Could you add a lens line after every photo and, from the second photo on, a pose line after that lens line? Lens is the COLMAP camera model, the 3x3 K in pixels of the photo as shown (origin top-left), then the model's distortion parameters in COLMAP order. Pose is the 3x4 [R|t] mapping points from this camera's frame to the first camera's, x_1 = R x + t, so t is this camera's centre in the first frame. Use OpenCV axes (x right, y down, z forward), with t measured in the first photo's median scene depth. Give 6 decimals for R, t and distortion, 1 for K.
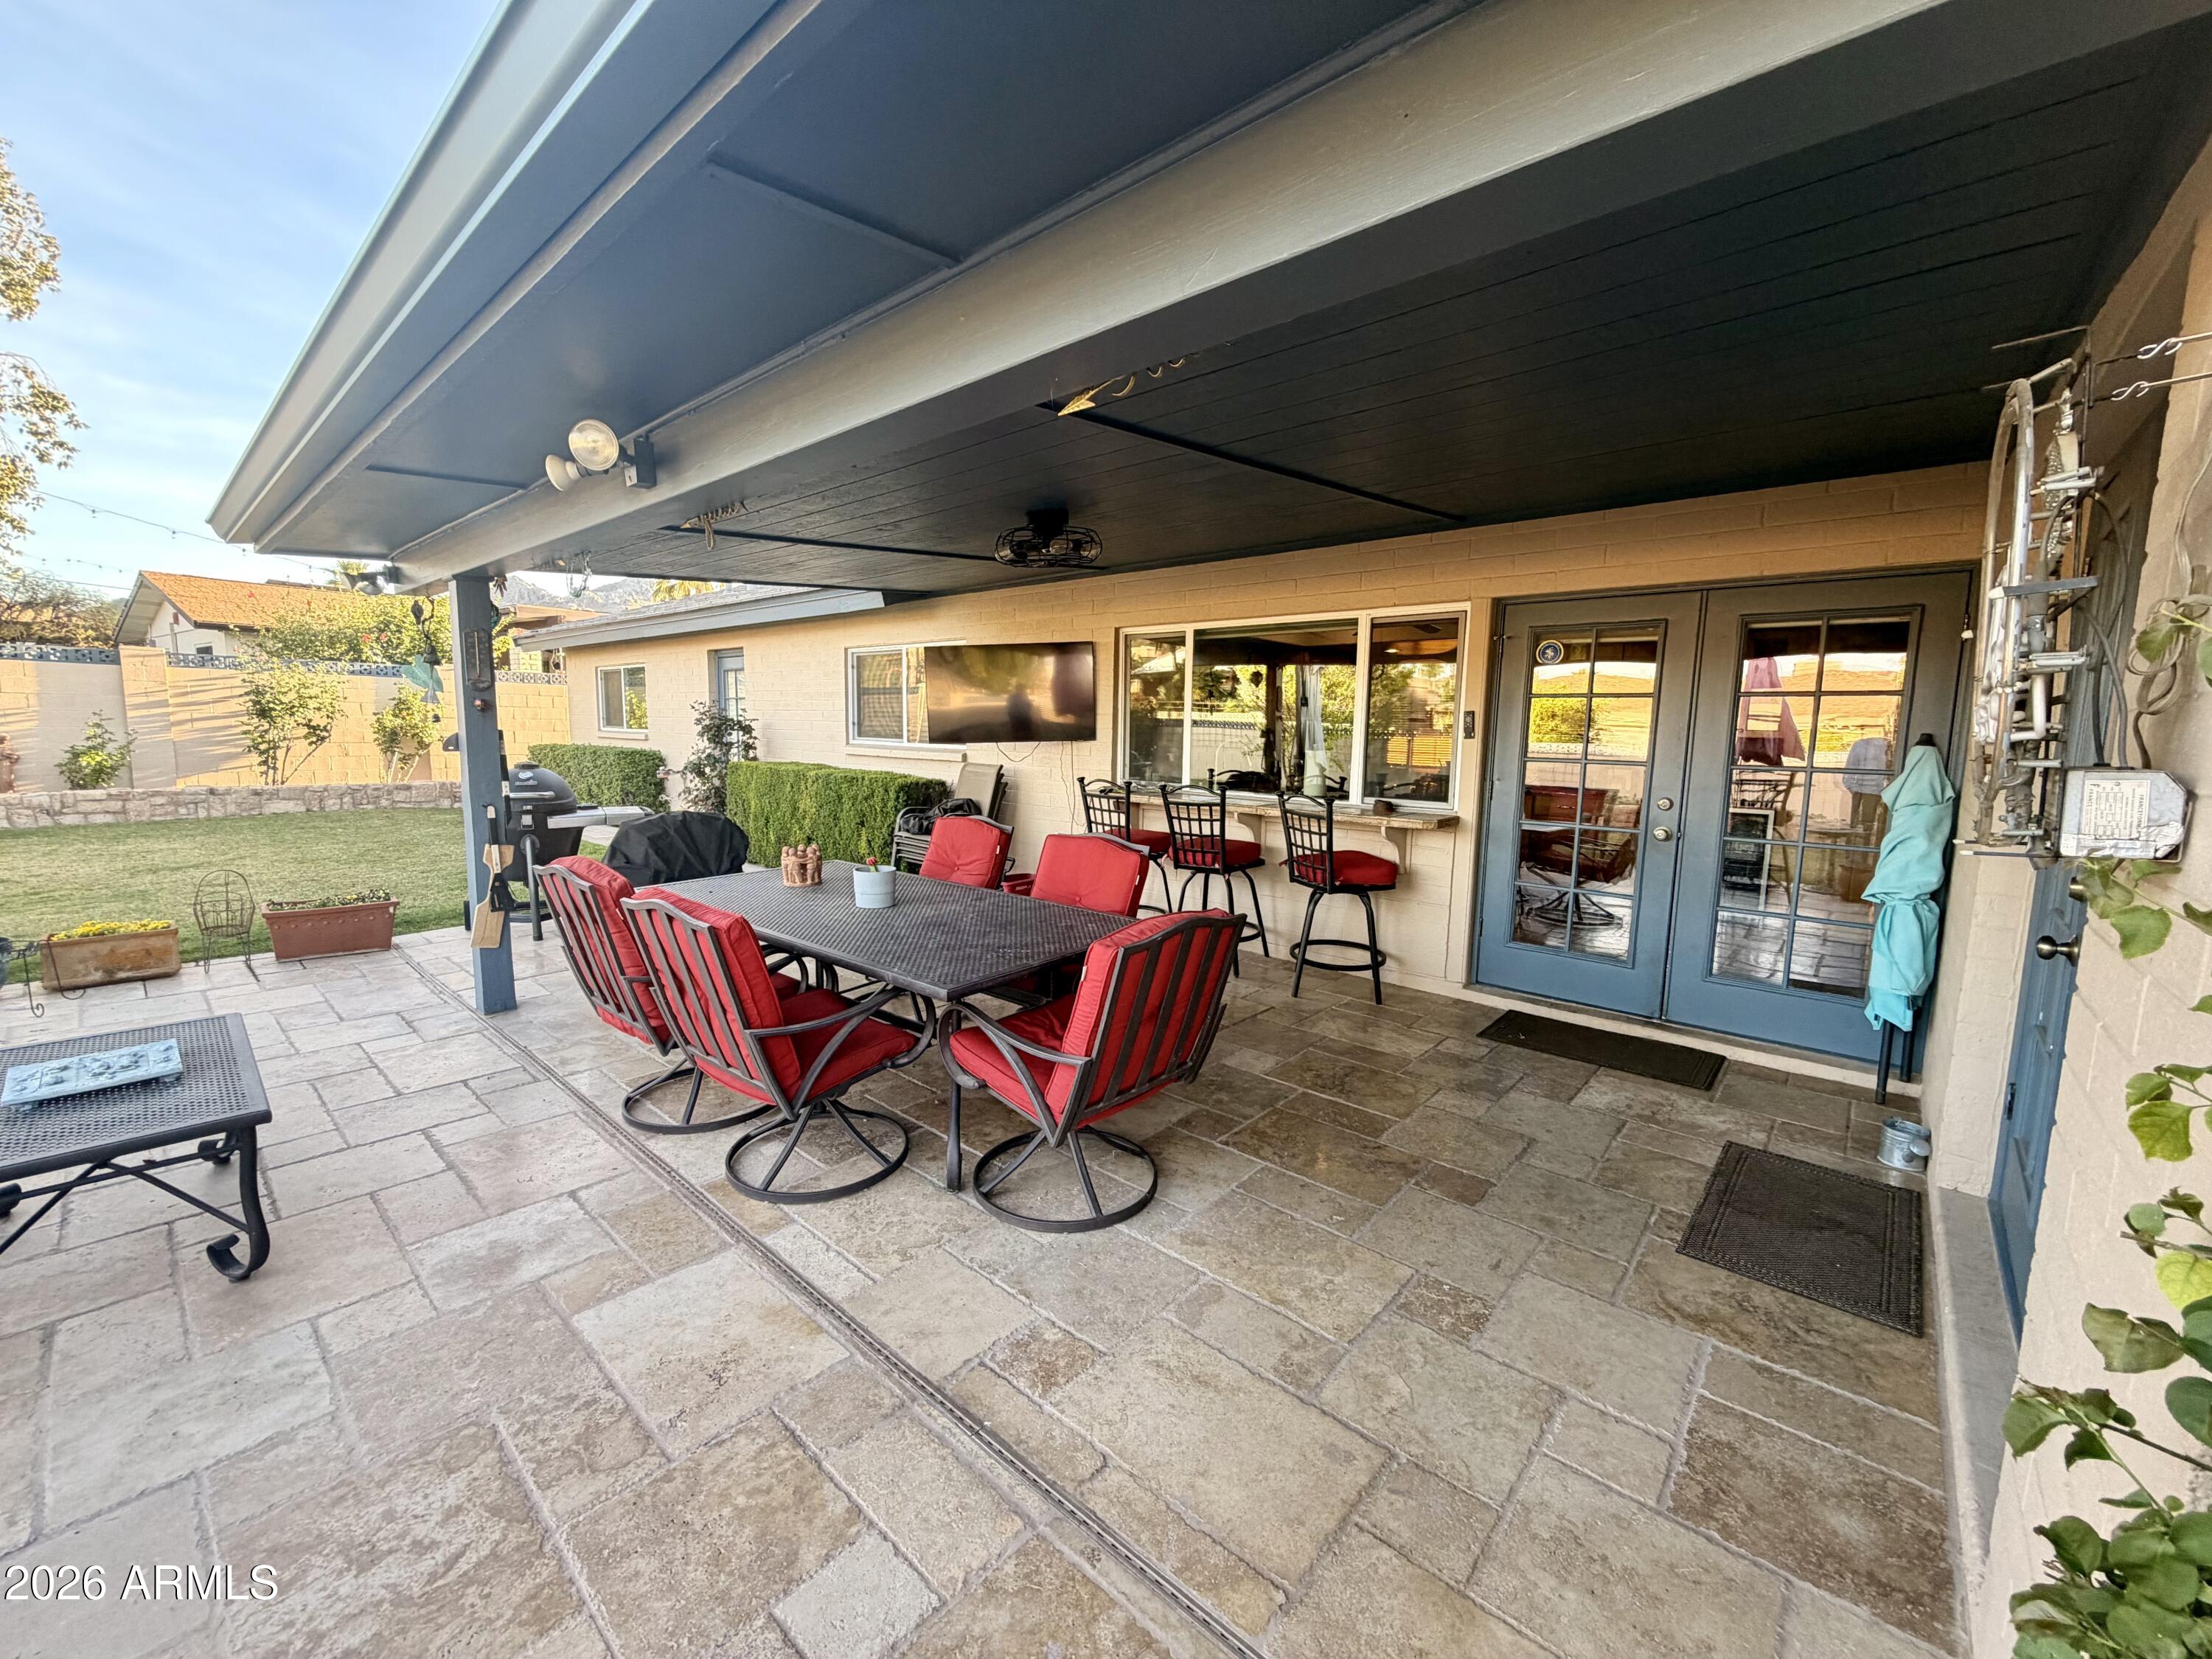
lens RADIAL K [[872.2, 0, 1106.0], [0, 872.2, 829.5], [0, 0, 1]] dist [-0.000264, -0.000693]
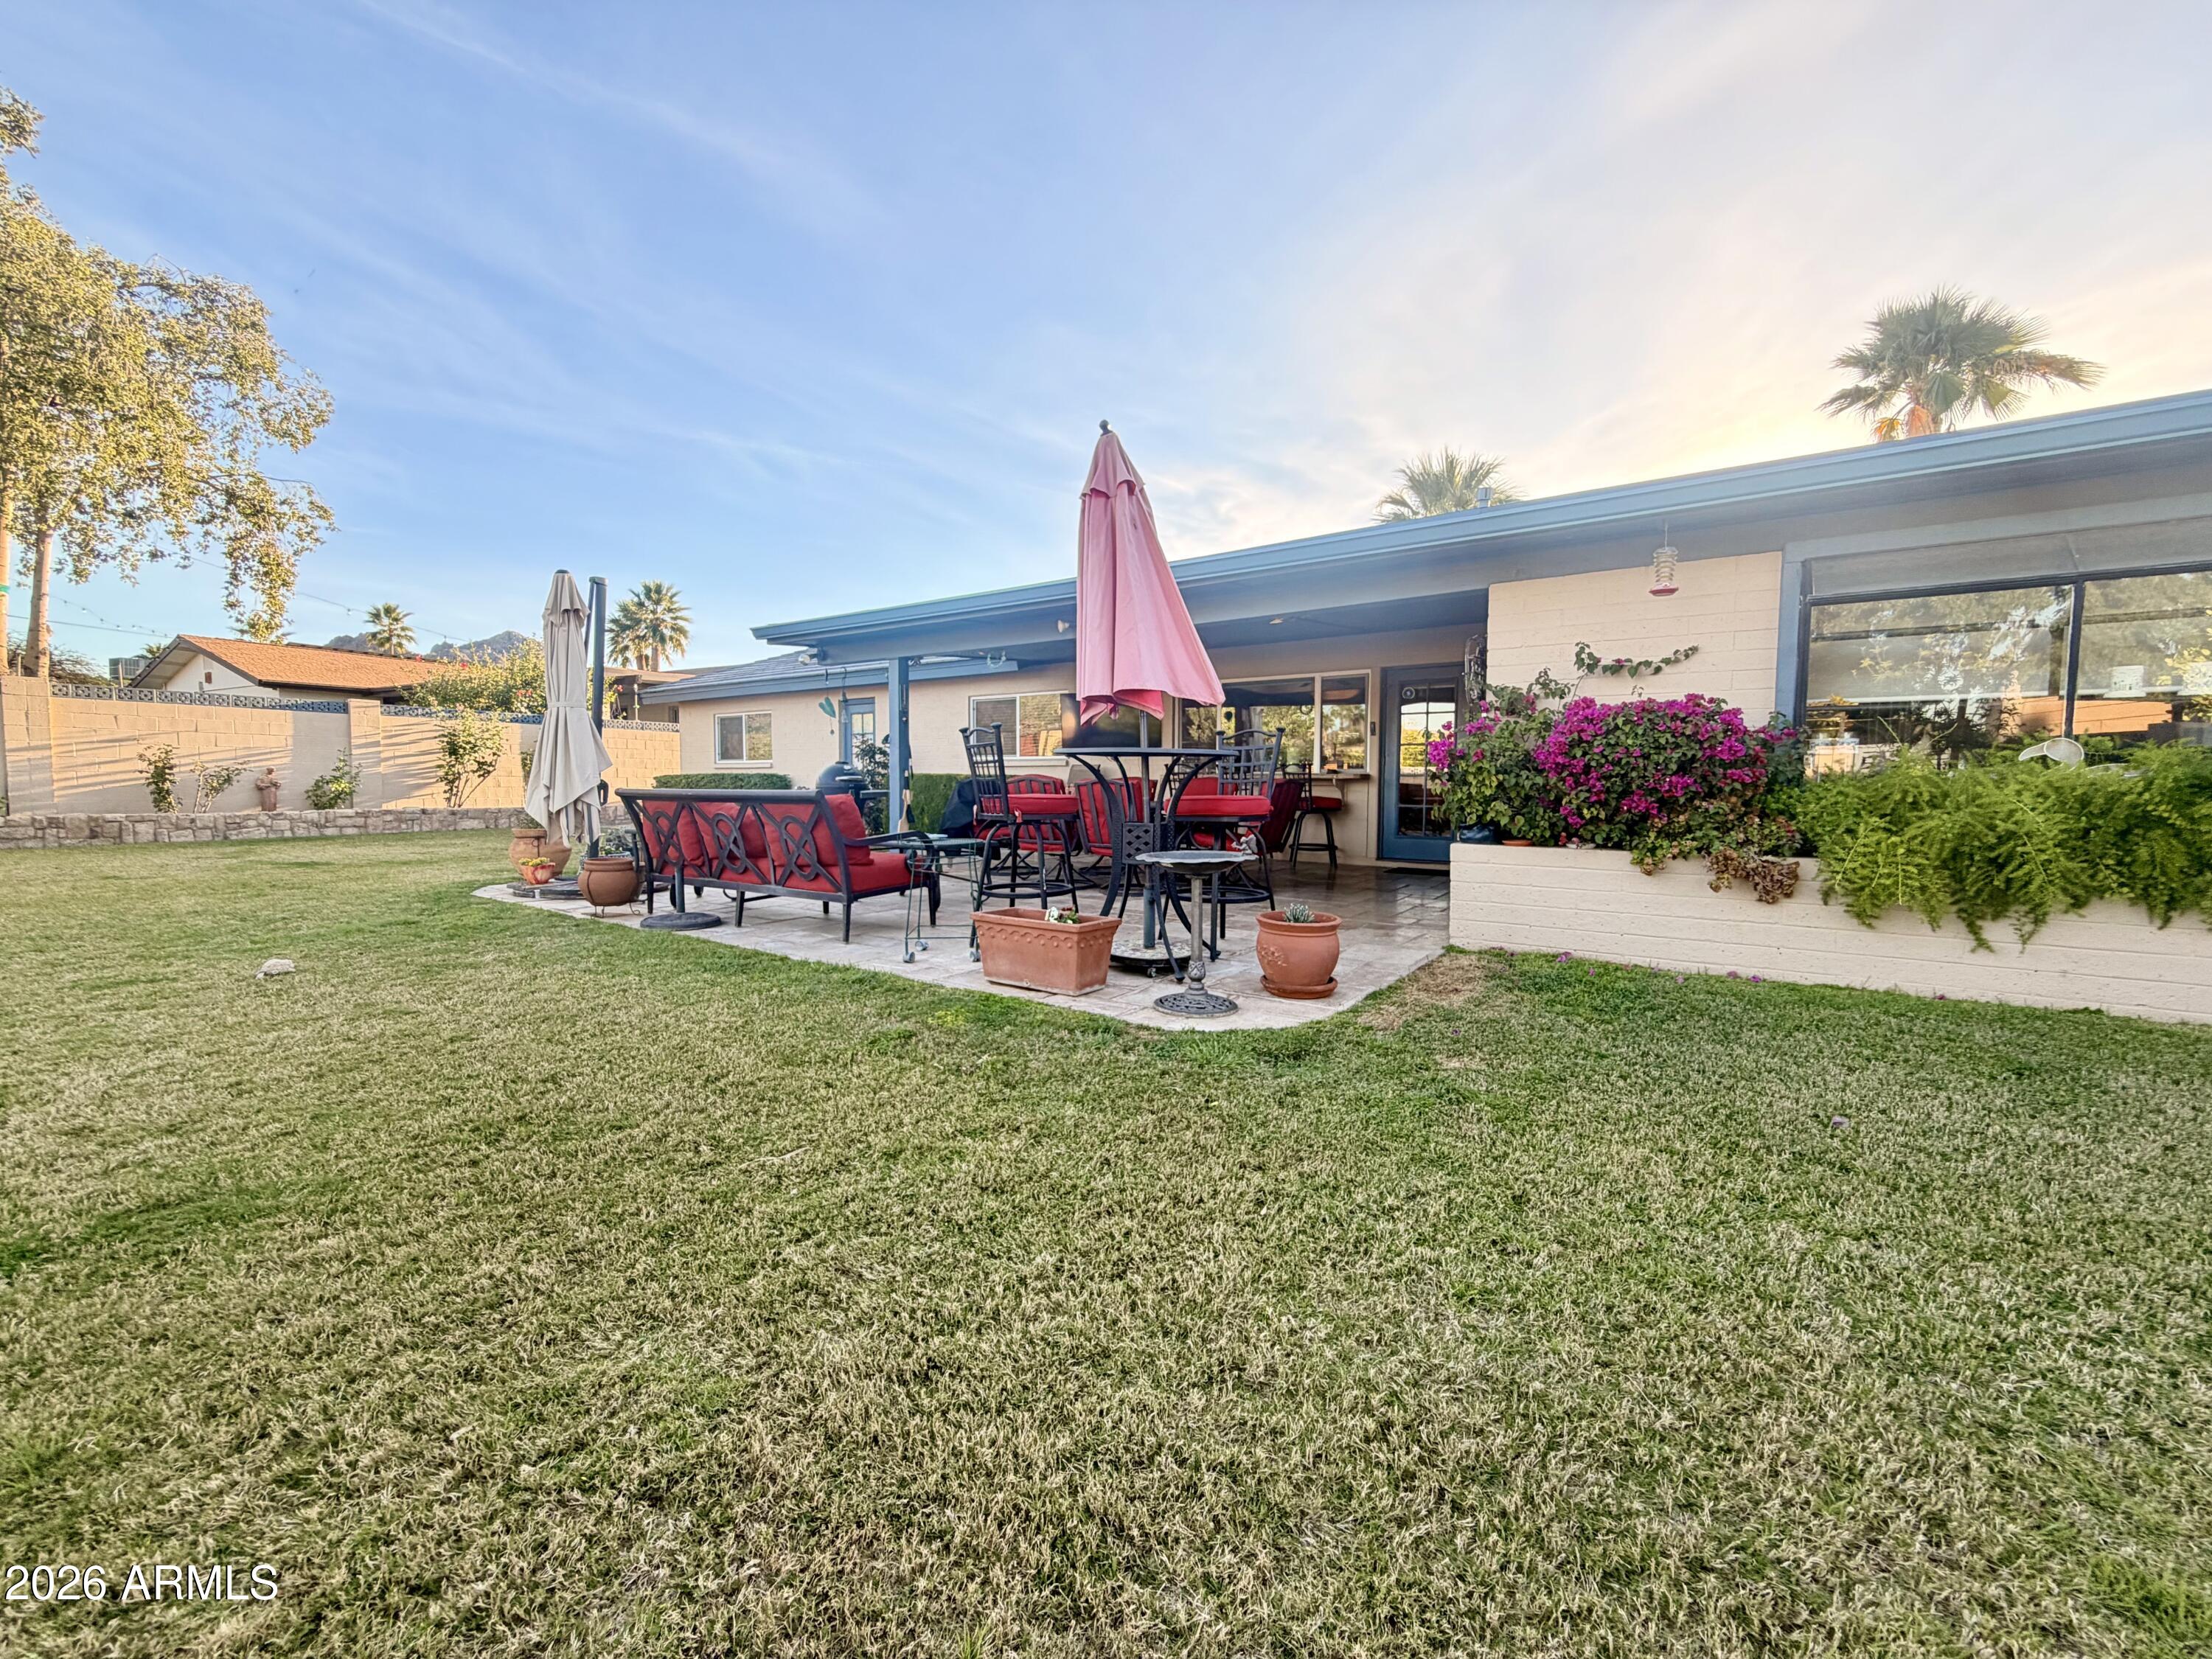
lens RADIAL K [[872.2, 0, 1106.0], [0, 872.2, 829.5], [0, 0, 1]] dist [-0.000264, -0.000693]
pose [[0.992151, -0.022506, 0.123002, -0.196457], [0.030238, 0.997657, -0.061362, 0.094435], [-0.121333, 0.064600, 0.990508, -0.397995]]
